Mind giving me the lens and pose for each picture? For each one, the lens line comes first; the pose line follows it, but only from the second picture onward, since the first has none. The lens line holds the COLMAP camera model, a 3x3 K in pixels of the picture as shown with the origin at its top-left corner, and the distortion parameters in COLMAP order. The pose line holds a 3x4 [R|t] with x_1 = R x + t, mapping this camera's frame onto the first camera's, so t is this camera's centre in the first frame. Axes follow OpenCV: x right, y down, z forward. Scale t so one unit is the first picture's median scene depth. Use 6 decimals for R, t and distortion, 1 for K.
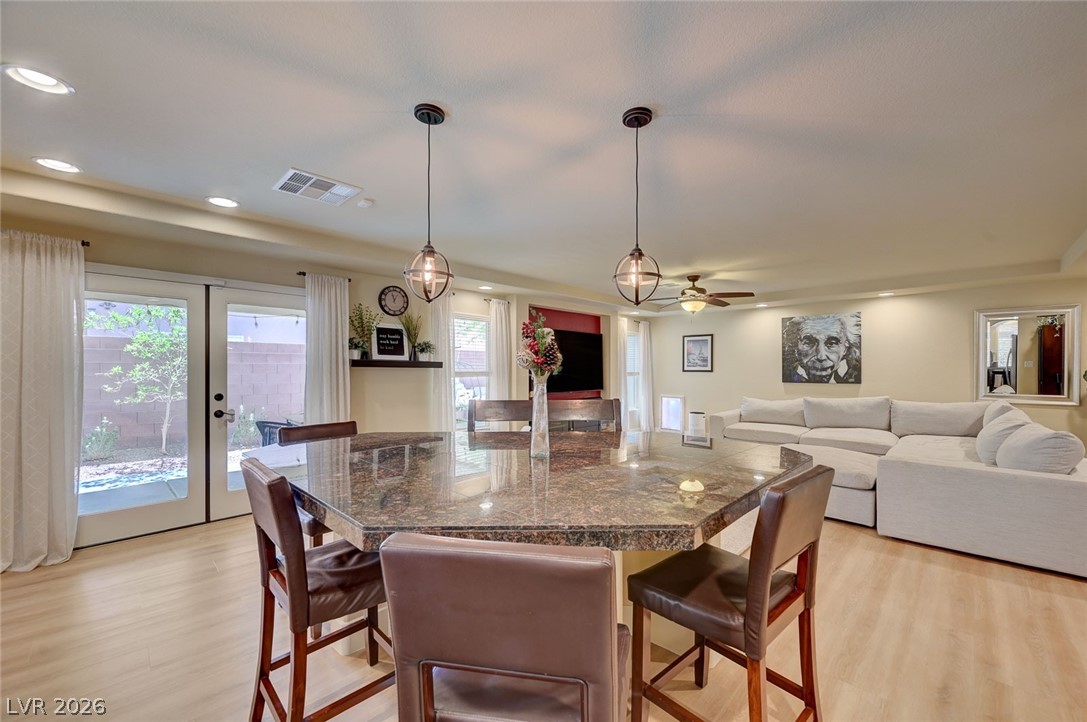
lens RADIAL K [[433.1, 0, 535.0], [0, 433.1, 366.9], [0, 0, 1]] dist [-0.001634, 0.000914]
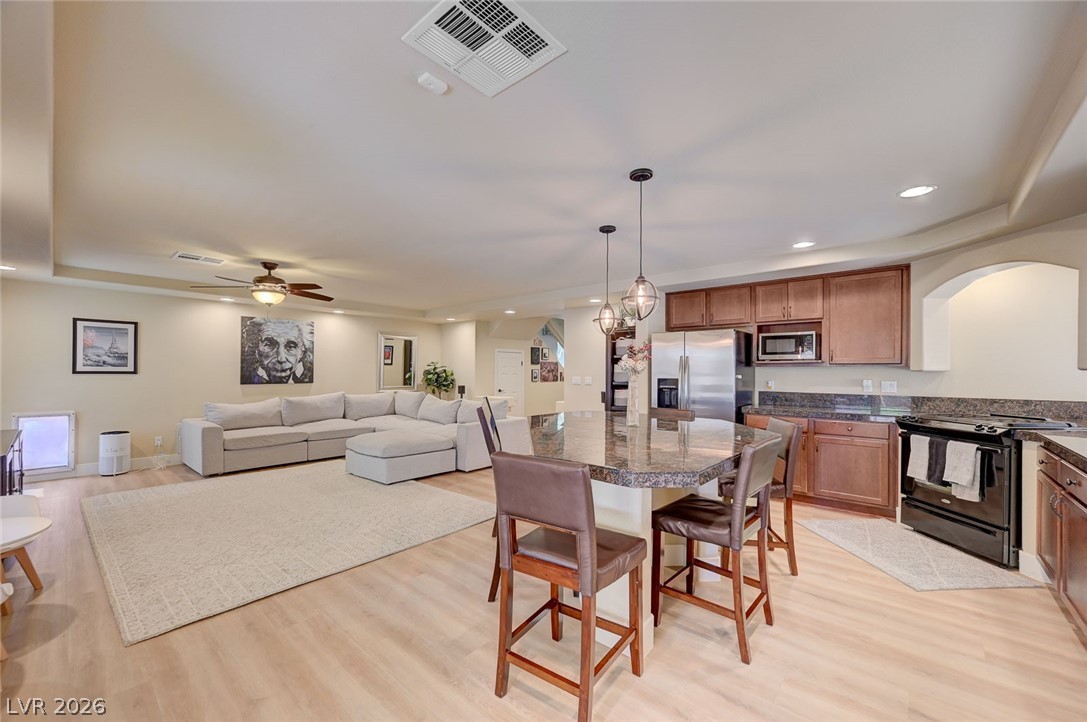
lens RADIAL K [[433.1, 0, 553.8], [0, 433.1, 372.3], [0, 0, 1]] dist [-0.001634, 0.000914]
pose [[-0.075889, -0.004119, 0.997108, -0.456671], [-0.009142, 0.999952, 0.003435, -0.000075], [-0.997074, -0.008855, -0.075923, 0.420102]]
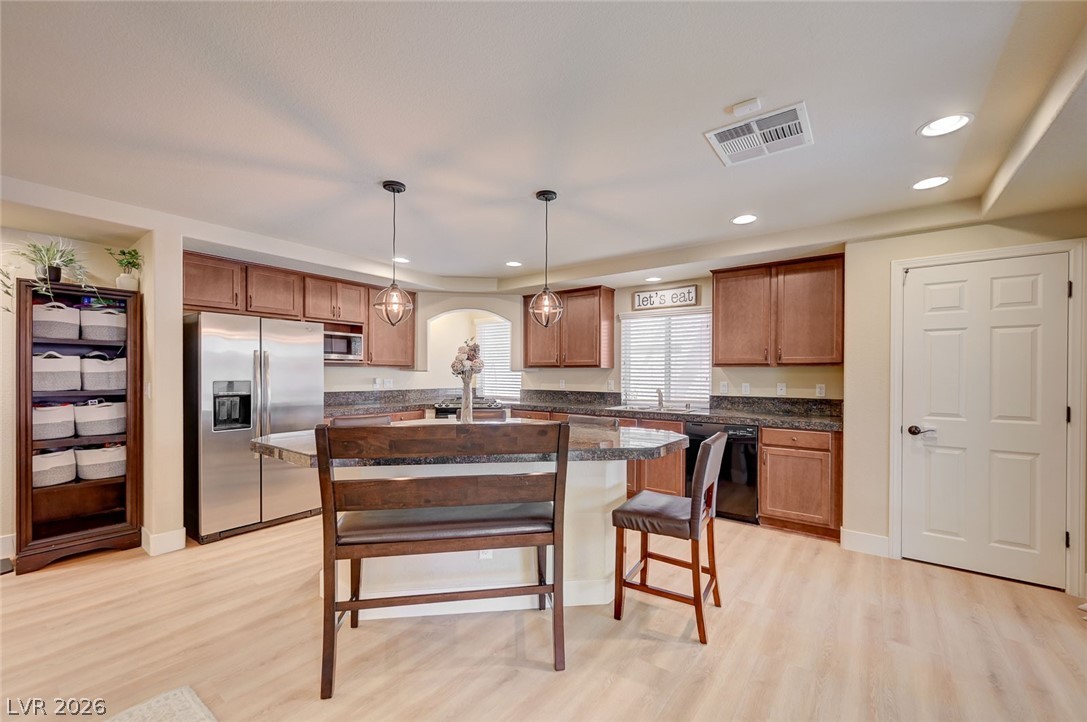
lens RADIAL K [[433.1, 0, 547.7], [0, 433.1, 376.0], [0, 0, 1]] dist [-0.001634, 0.000914]
pose [[-0.989046, -0.005240, -0.147513, -0.010427], [-0.005470, 0.999984, 0.001159, 0.002893], [0.147505, 0.001953, -0.989059, 0.741835]]
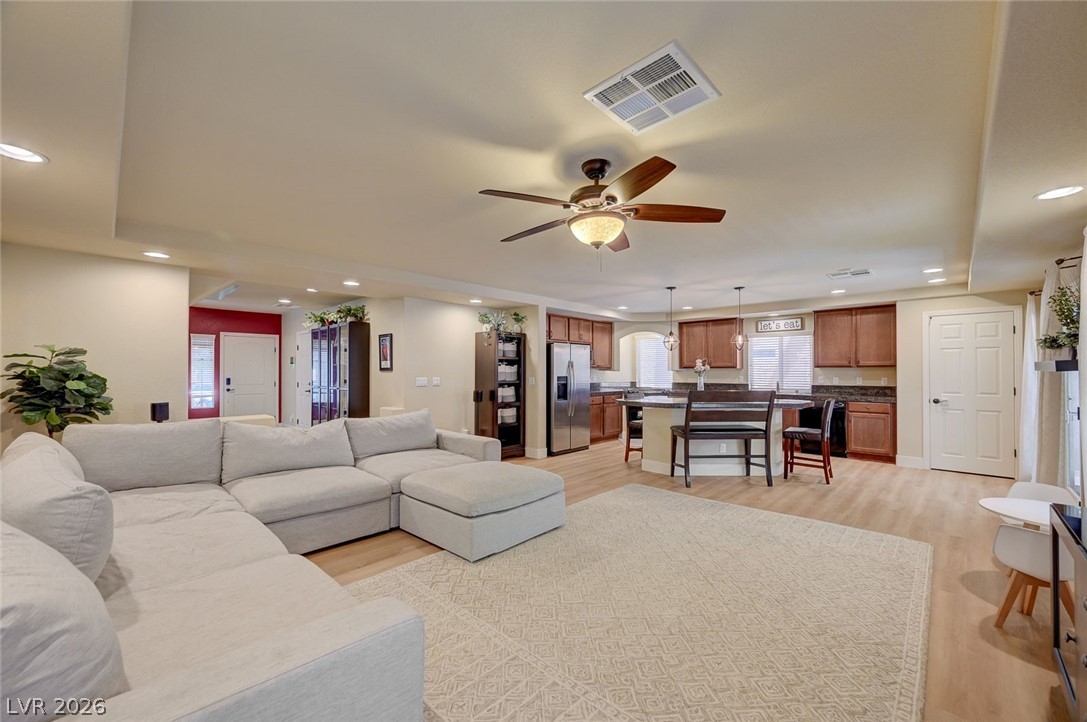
lens RADIAL K [[433.1, 0, 541.9], [0, 433.1, 369.0], [0, 0, 1]] dist [-0.001634, 0.000914]
pose [[-0.999782, -0.002602, -0.020697, 0.363474], [-0.002363, 0.999930, -0.011588, 0.006278], [0.020726, -0.011537, -0.999719, 1.217968]]
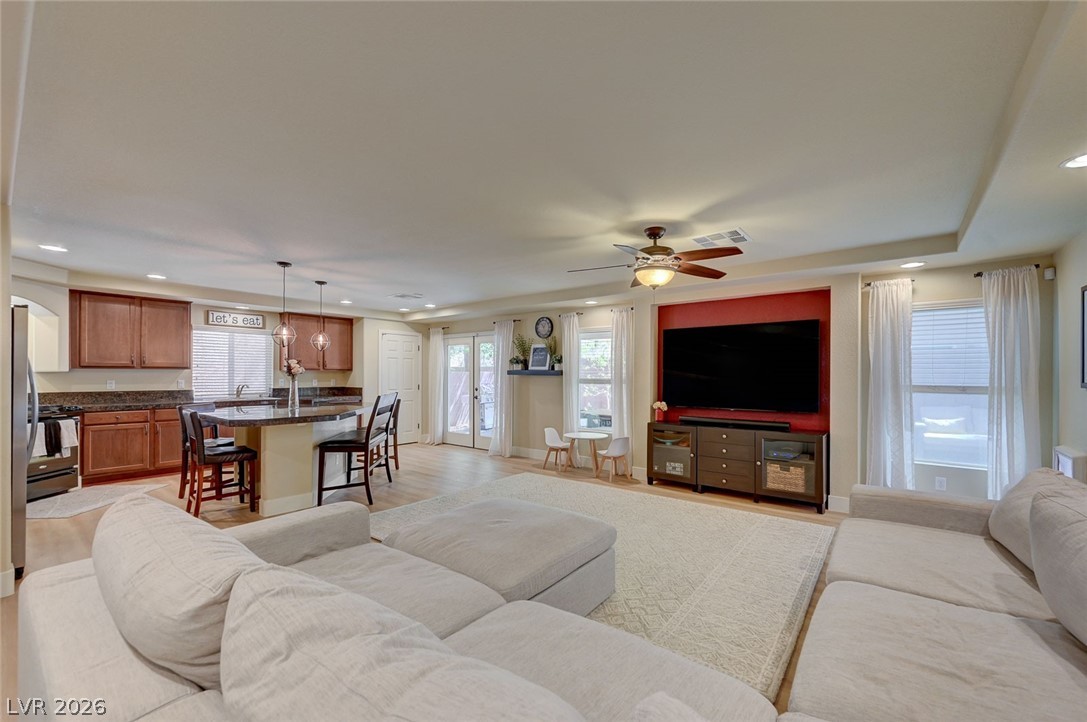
lens RADIAL K [[433.1, 0, 557.4], [0, 433.1, 372.5], [0, 0, 1]] dist [-0.001634, 0.000914]
pose [[0.137645, -0.006615, -0.990460, 0.811072], [-0.000451, 0.999977, -0.006741, 0.001505], [0.990482, 0.001375, 0.137639, 0.652142]]
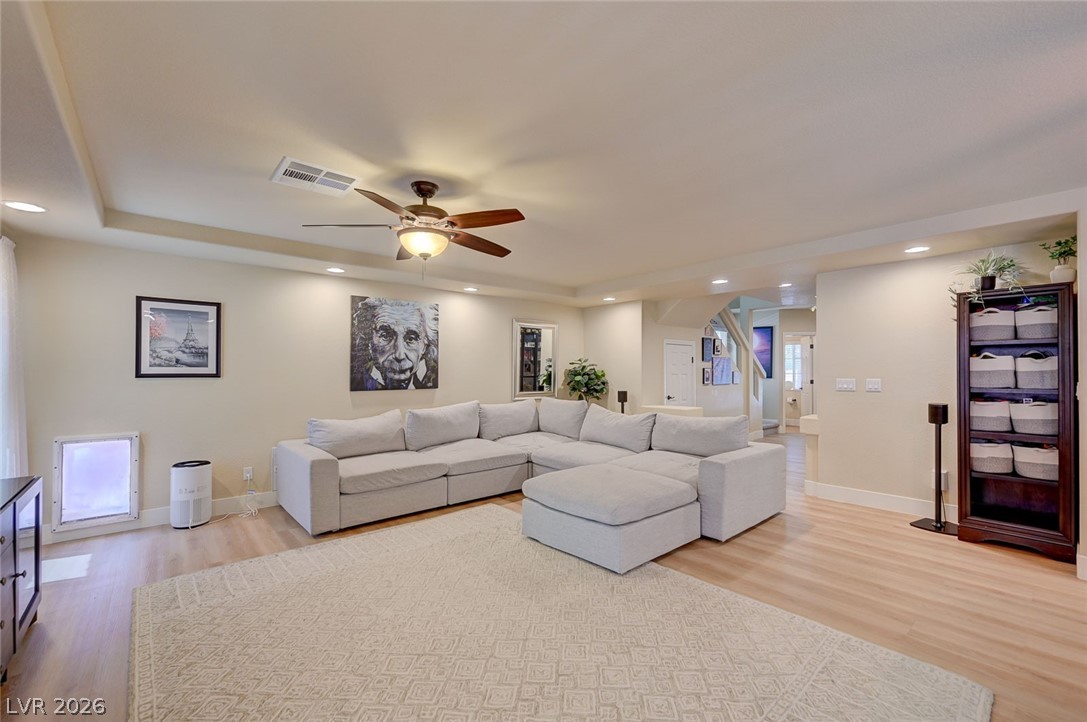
lens RADIAL K [[457.0, 0, 555.2], [0, 457.0, 370.7], [0, 0, 1]] dist [0.002822, -0.000209]
pose [[0.060102, -0.000022, 0.998192, -0.129523], [-0.002926, 0.999996, 0.000198, 0.003144], [-0.998188, -0.002932, 0.060102, 0.688855]]
